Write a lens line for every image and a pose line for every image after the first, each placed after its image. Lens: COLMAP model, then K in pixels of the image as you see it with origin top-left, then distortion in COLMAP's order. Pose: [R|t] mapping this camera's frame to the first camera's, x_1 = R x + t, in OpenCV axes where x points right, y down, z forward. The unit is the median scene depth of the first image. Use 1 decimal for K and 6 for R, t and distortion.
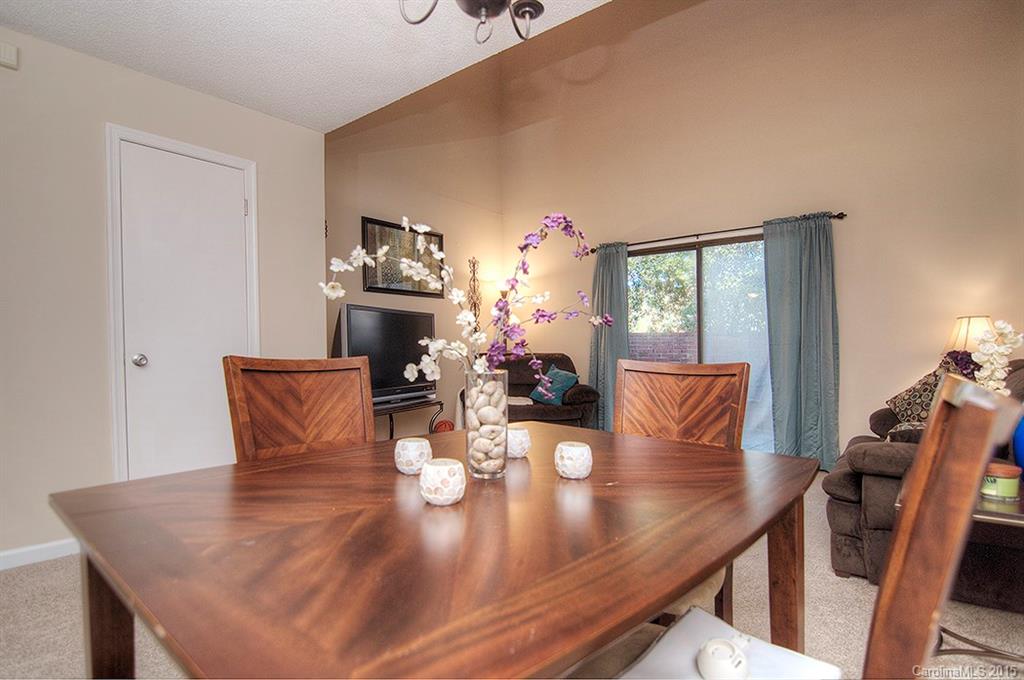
lens RADIAL K [[537.0, 0, 512.0], [0, 537.0, 340.0], [0, 0, 1]] dist [0.000012, -0.000069]
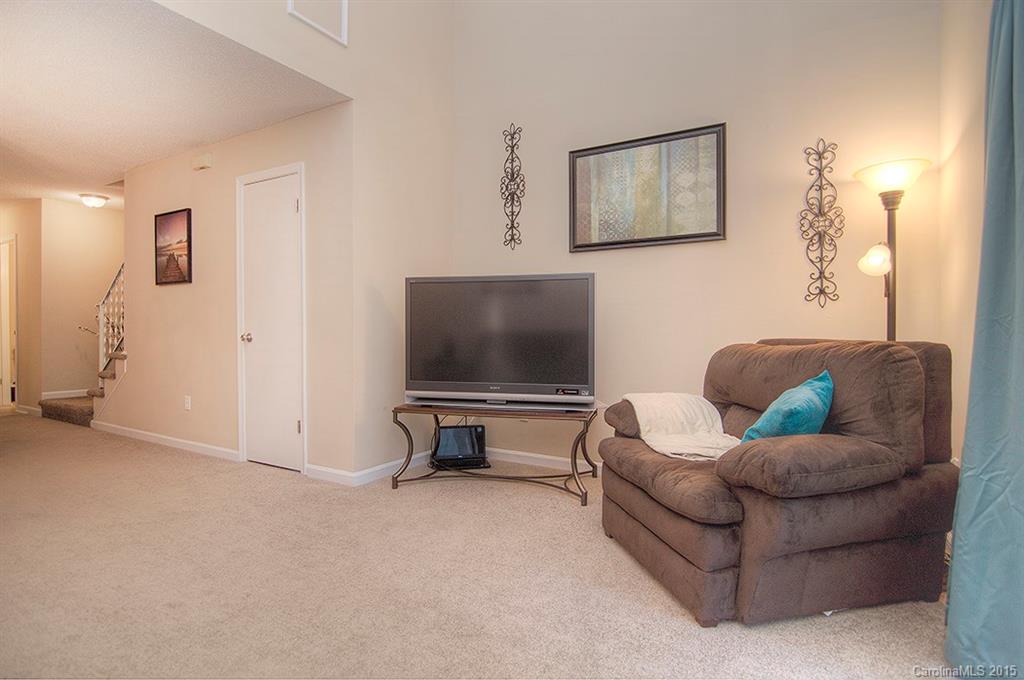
lens RADIAL K [[537.0, 0, 512.0], [0, 537.0, 340.0], [0, 0, 1]] dist [0.000012, -0.000069]
pose [[0.150319, 0.018738, -0.988460, 0.429885], [0.013795, 0.999683, 0.021049, 0.012620], [0.988541, -0.016800, 0.150013, 0.776853]]
